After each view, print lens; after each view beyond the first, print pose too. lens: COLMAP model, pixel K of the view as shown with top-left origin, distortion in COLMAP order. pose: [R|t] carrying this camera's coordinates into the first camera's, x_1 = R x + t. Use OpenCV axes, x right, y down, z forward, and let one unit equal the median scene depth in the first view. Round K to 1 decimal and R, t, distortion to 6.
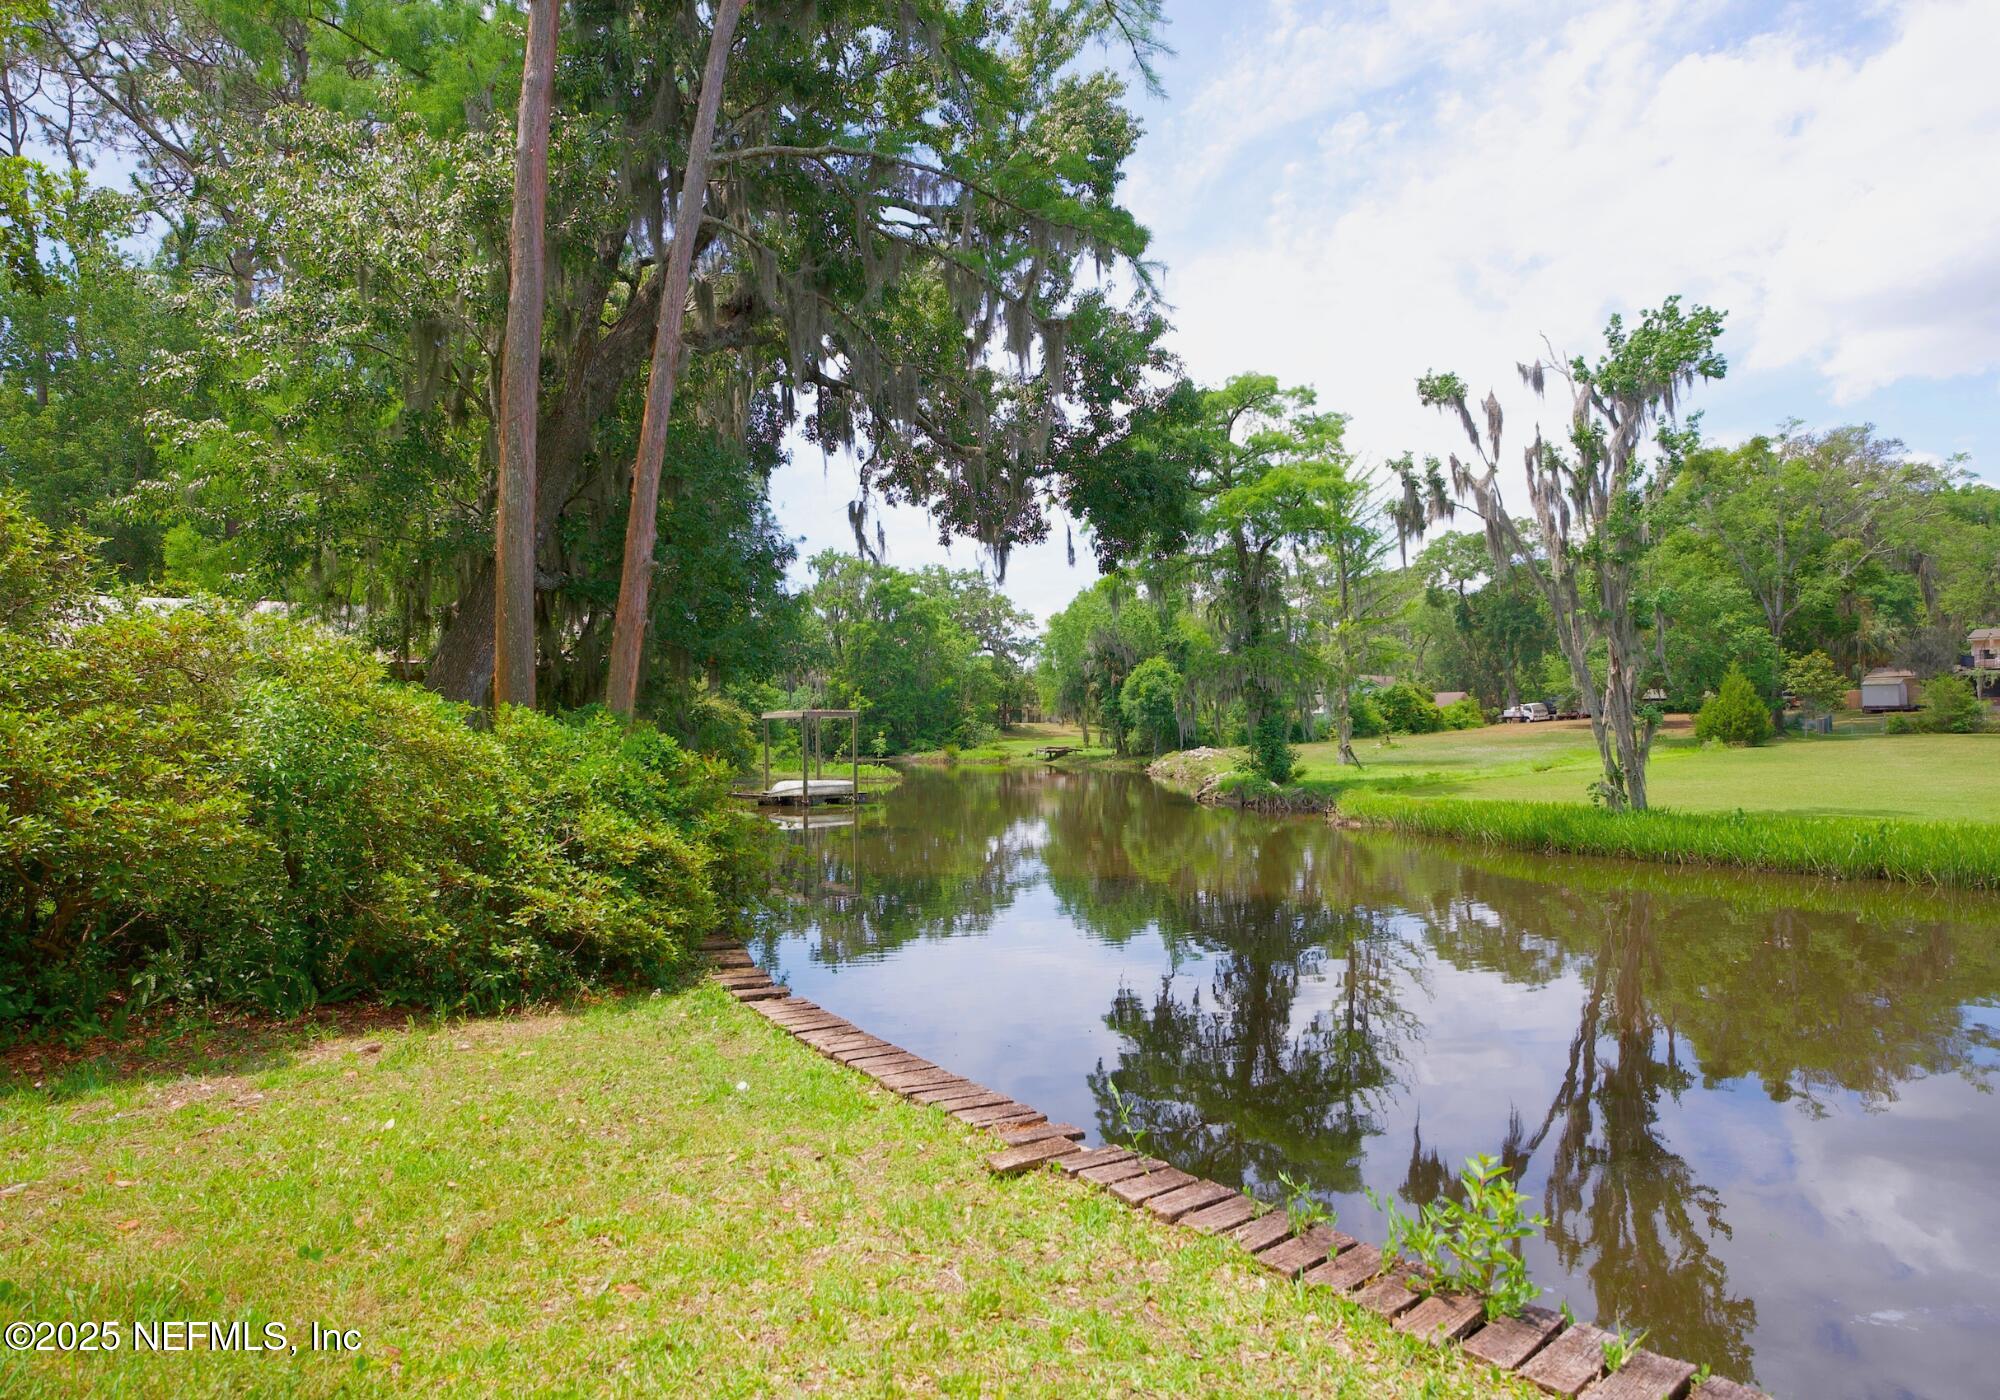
lens RADIAL K [[1103.2, 0, 1001.1], [0, 1103.2, 691.6], [0, 0, 1]] dist [-0.009475, 0.000577]
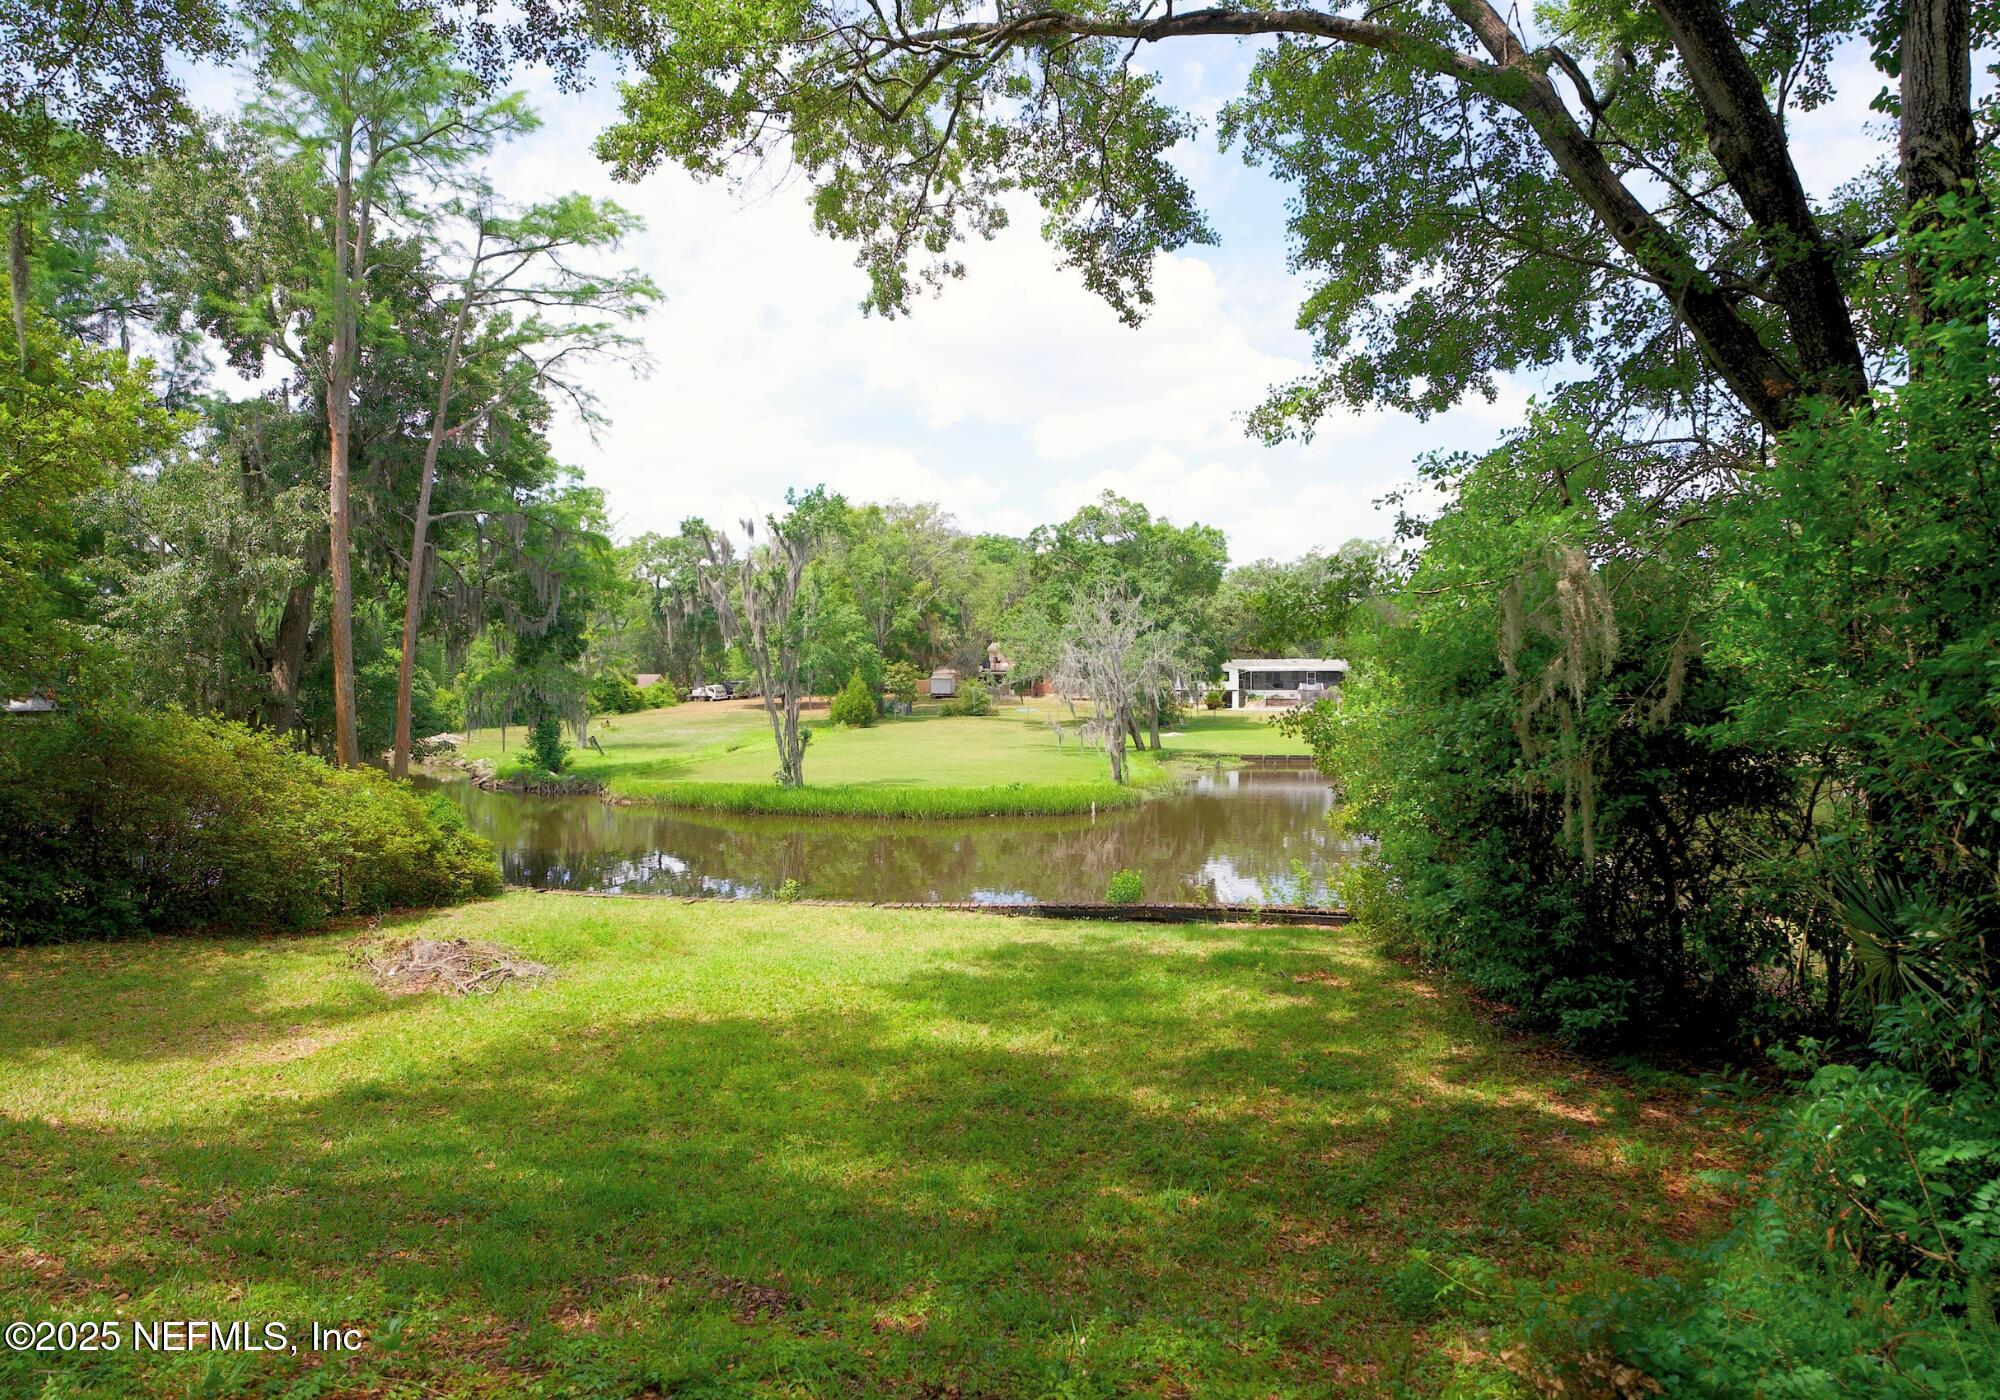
lens RADIAL K [[1103.2, 0, 995.9], [0, 1103.2, 699.2], [0, 0, 1]] dist [-0.009475, 0.000577]
pose [[0.758303, -0.000519, 0.651903, -0.168161], [-0.026509, 0.999148, 0.031631, -0.048863], [-0.651364, -0.041267, 0.757643, -0.272273]]
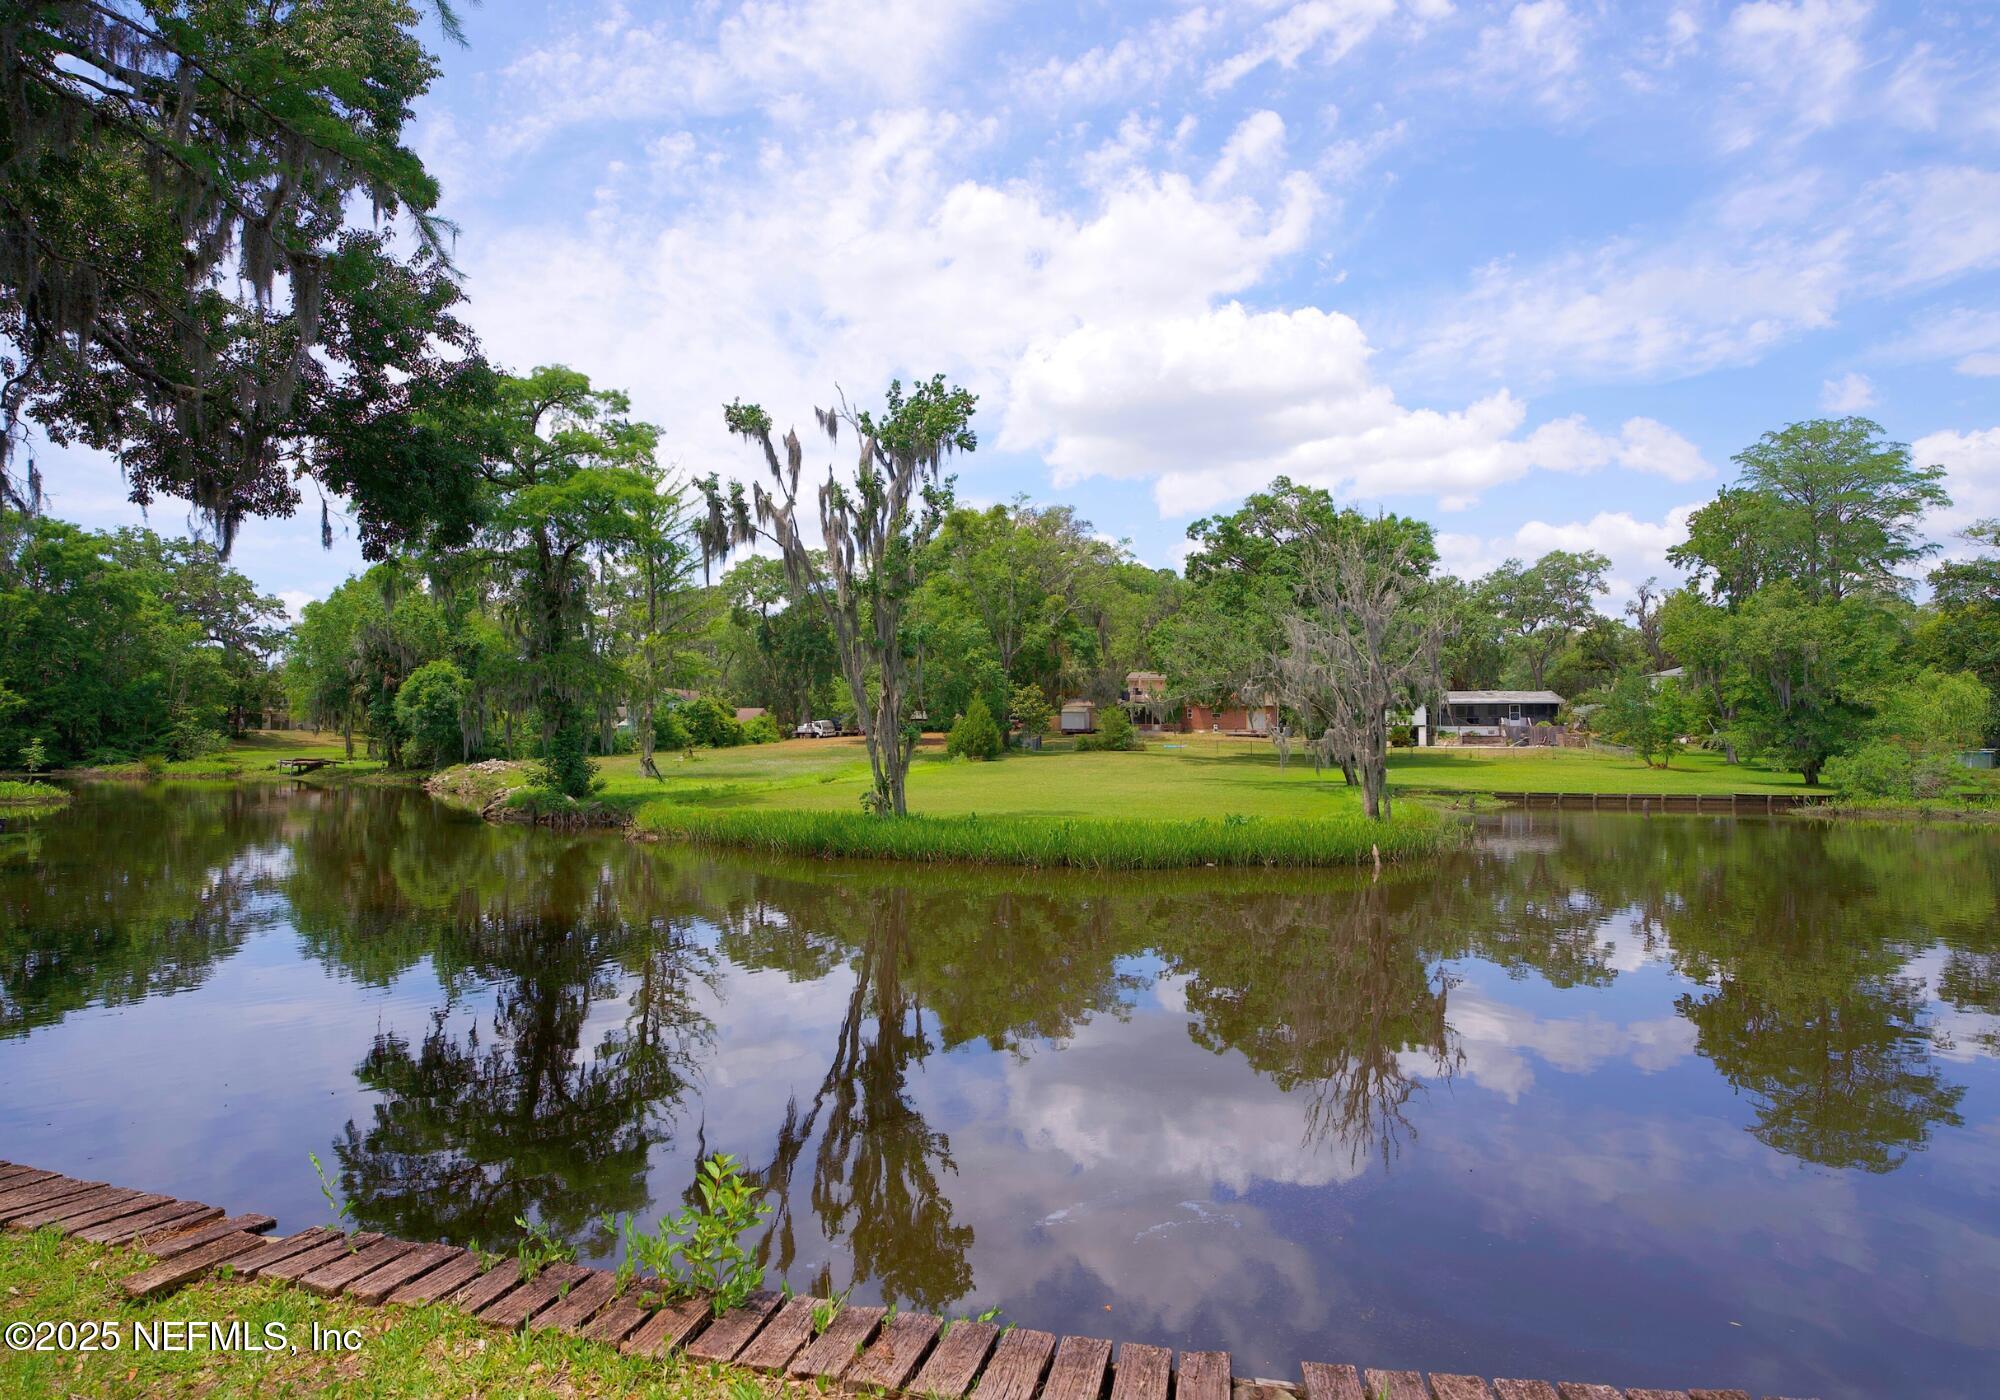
lens RADIAL K [[1103.2, 0, 1003.7], [0, 1103.2, 700.1], [0, 0, 1]] dist [-0.009475, 0.000577]
pose [[0.818276, 0.033351, 0.573857, 0.003463], [-0.031040, 0.999423, -0.013823, -0.000091], [-0.573987, -0.006501, 0.818839, 0.000134]]
